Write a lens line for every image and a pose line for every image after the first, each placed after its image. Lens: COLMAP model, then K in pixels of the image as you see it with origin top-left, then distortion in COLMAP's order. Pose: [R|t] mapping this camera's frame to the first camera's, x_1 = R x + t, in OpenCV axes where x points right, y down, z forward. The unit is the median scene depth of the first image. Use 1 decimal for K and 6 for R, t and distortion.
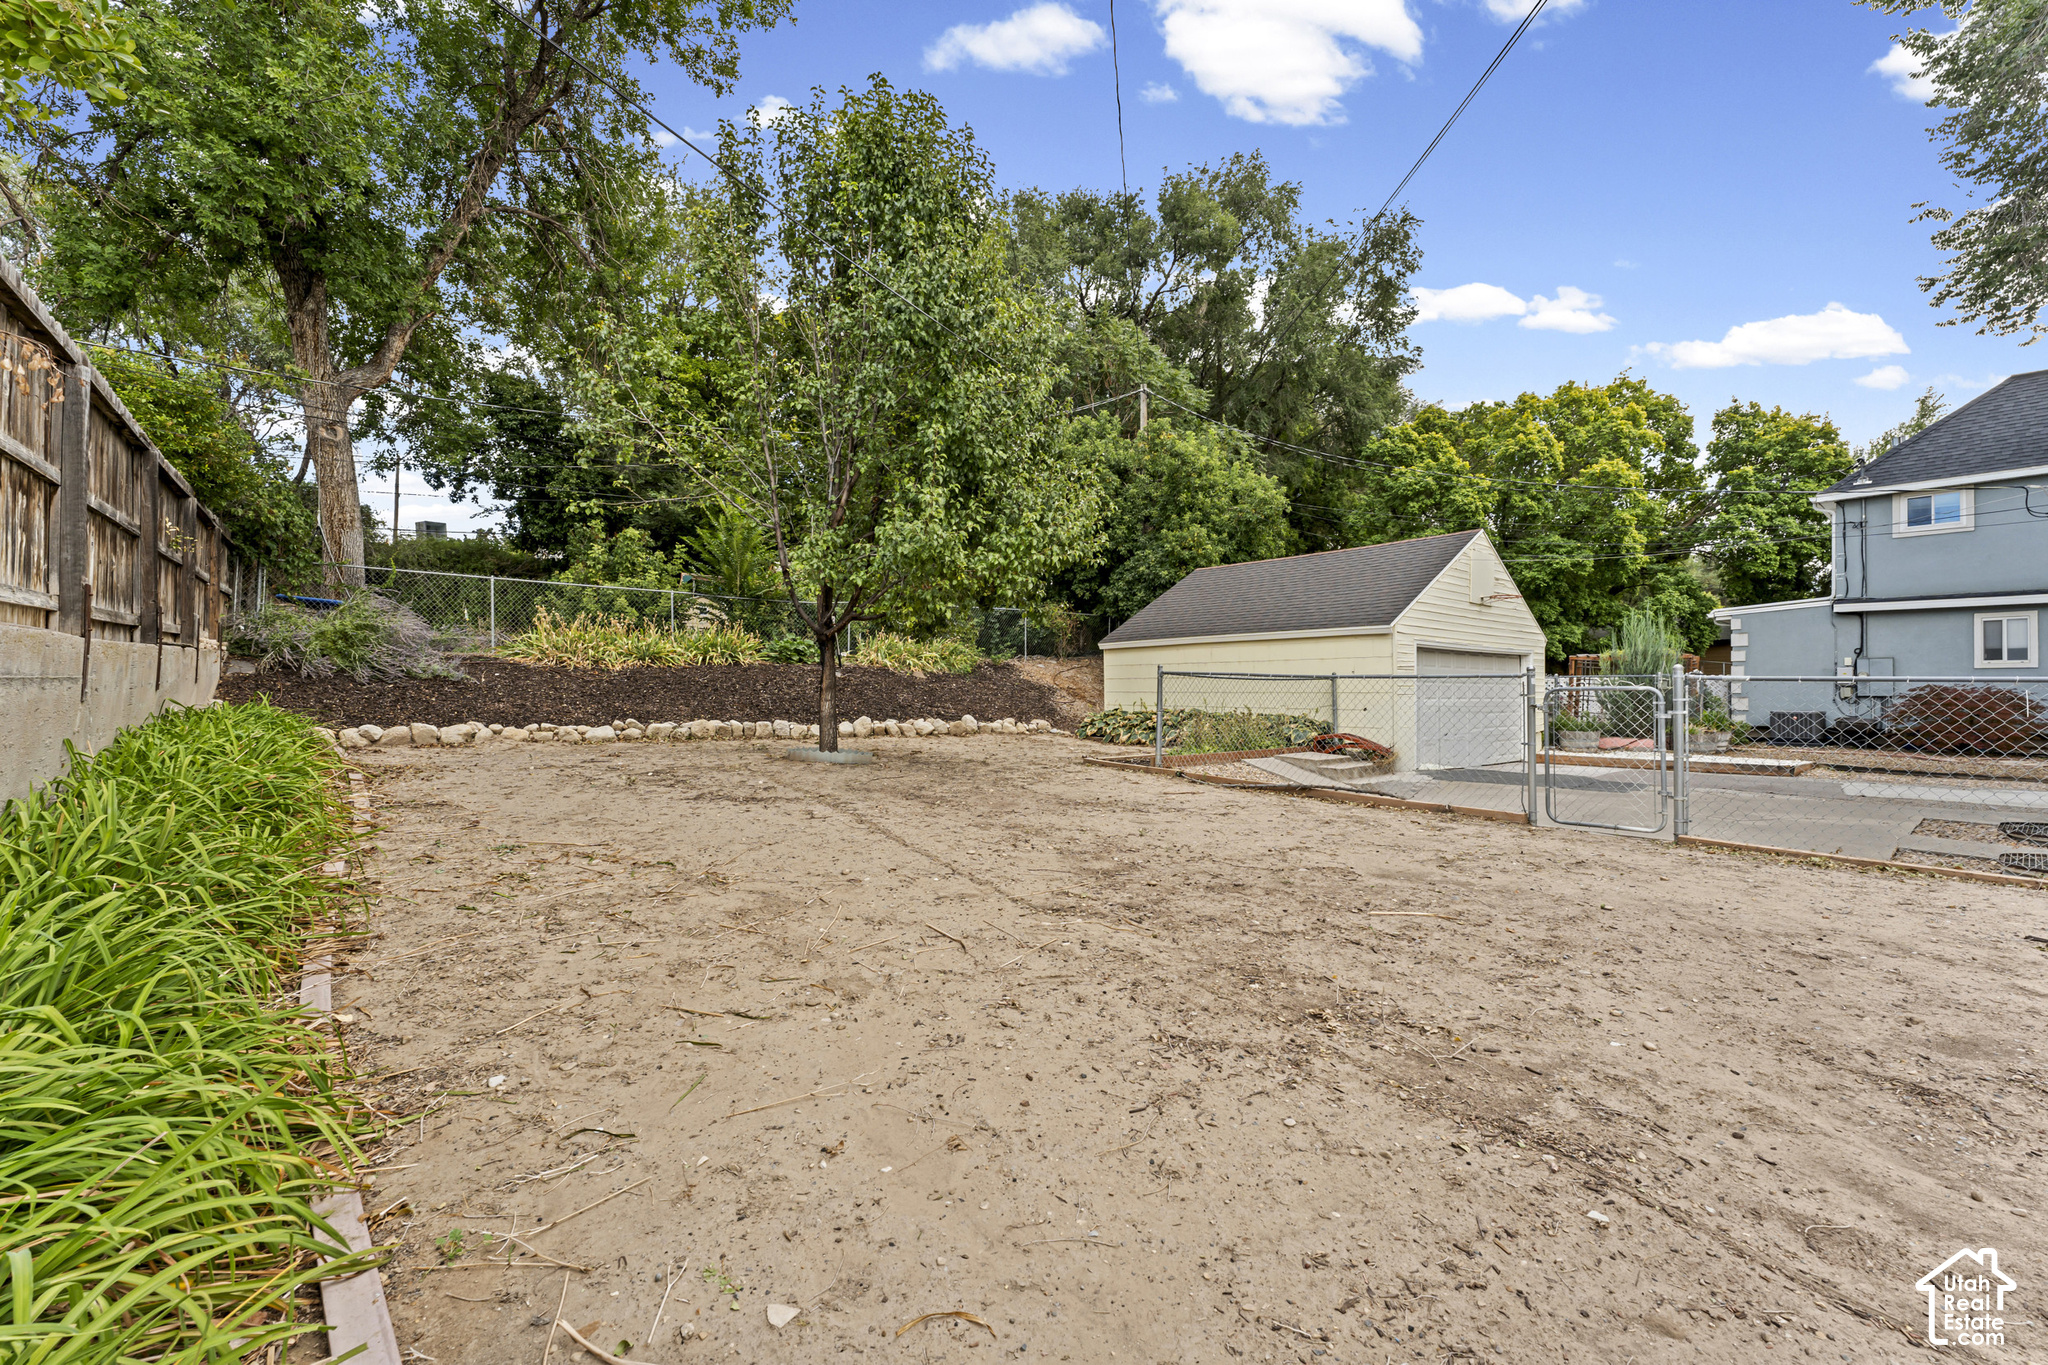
lens RADIAL K [[825.1, 0, 1018.9], [0, 825.1, 682.7], [0, 0, 1]] dist [0.001512, -0.000514]
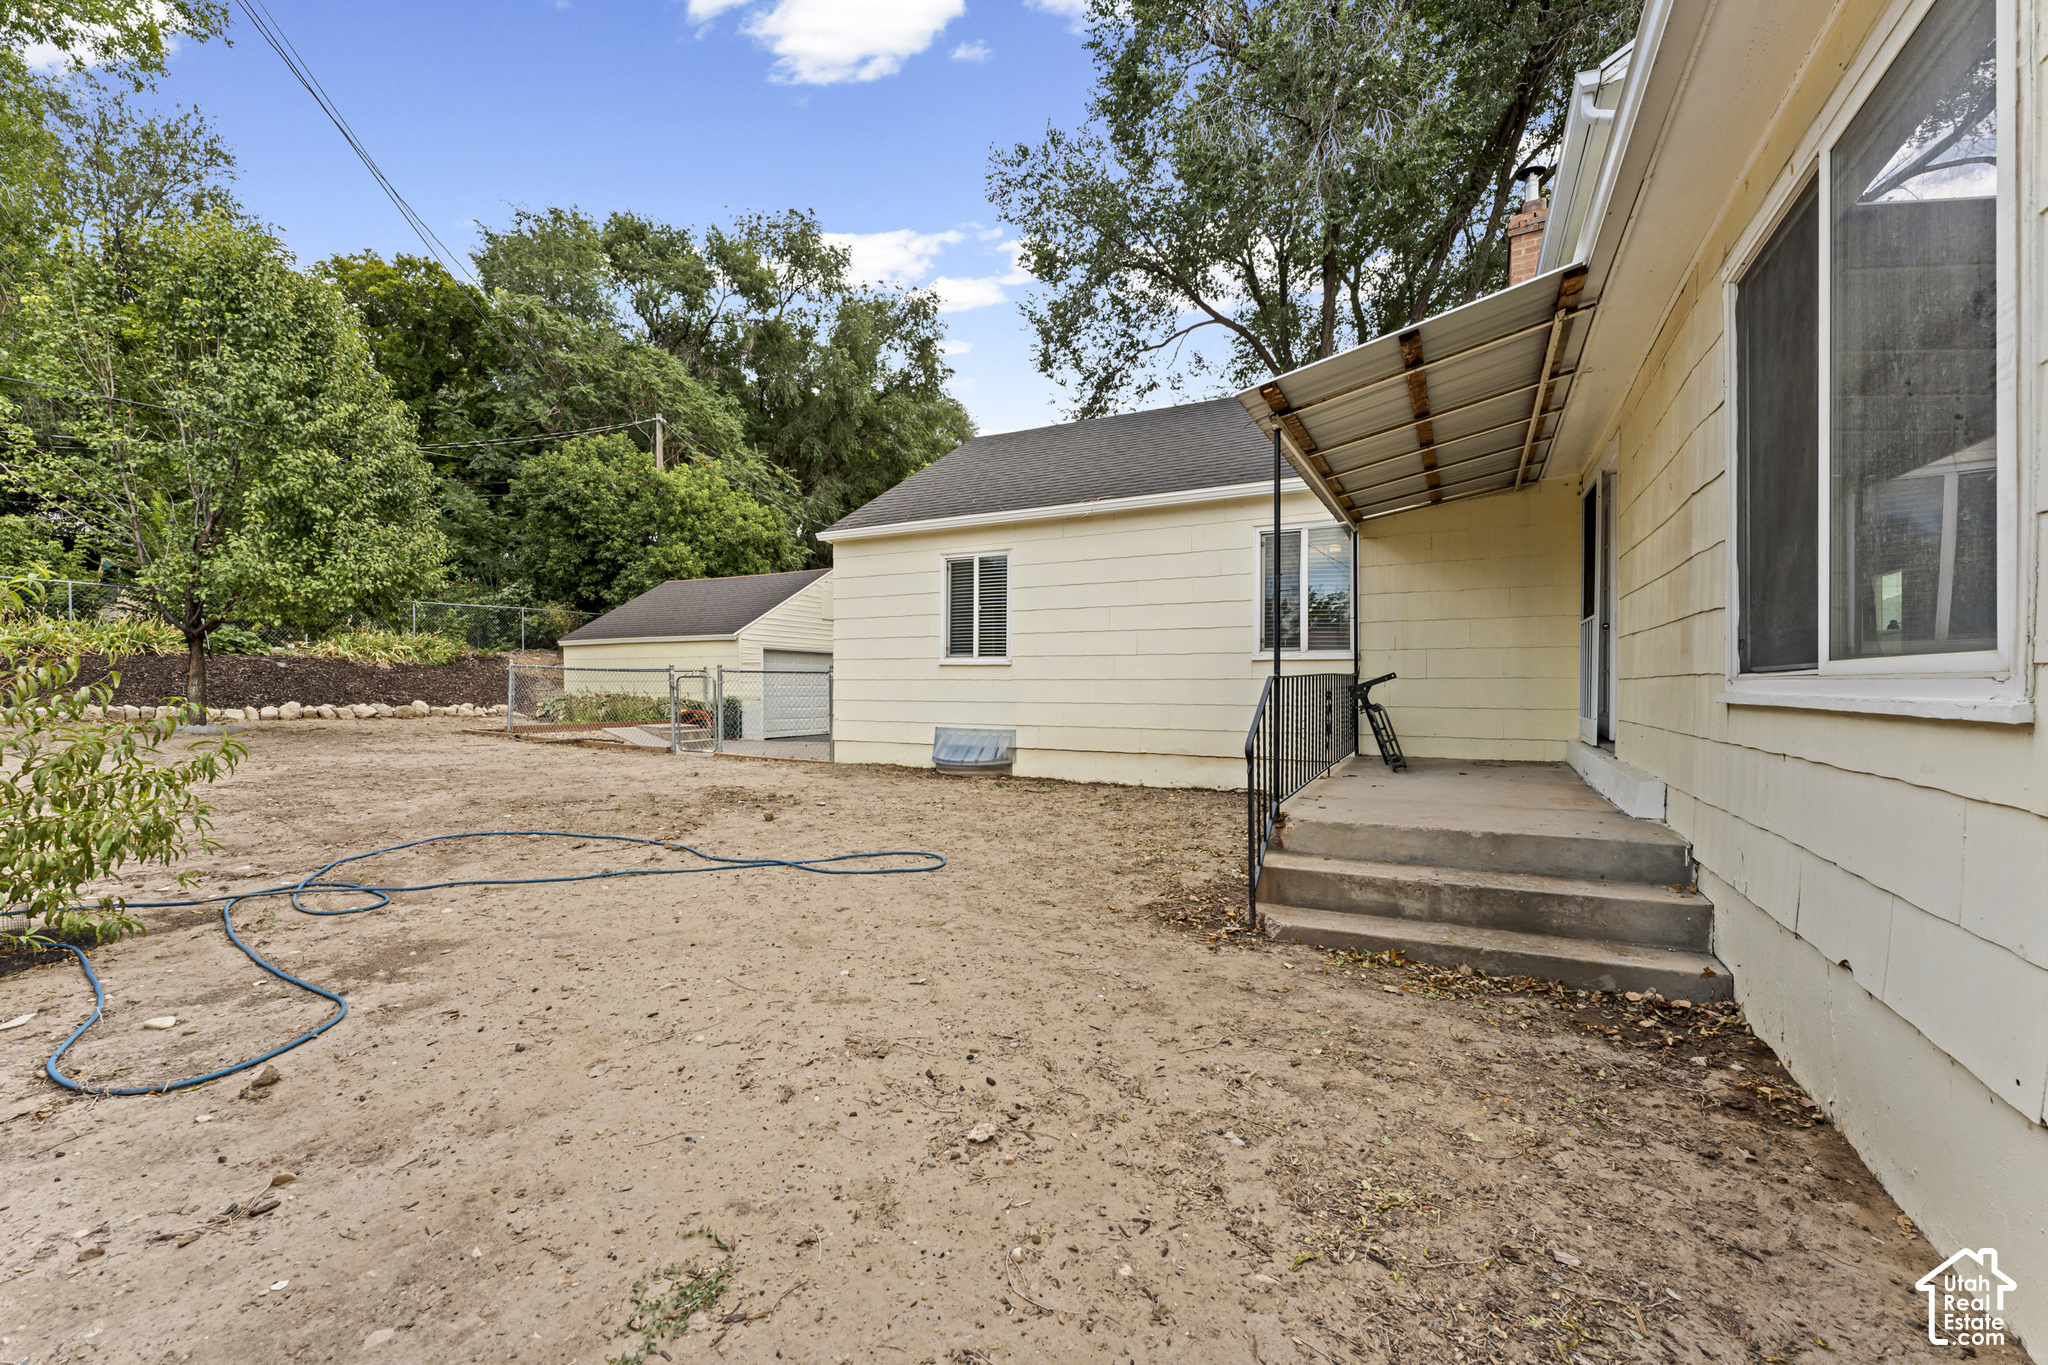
lens RADIAL K [[825.1, 0, 1028.2], [0, 825.1, 682.3], [0, 0, 1]] dist [0.001512, -0.000514]
pose [[0.921509, 0.000976, 0.388356, 0.262828], [-0.003898, 0.999970, 0.006738, 0.002256], [-0.388338, -0.007723, 0.921485, -0.381031]]
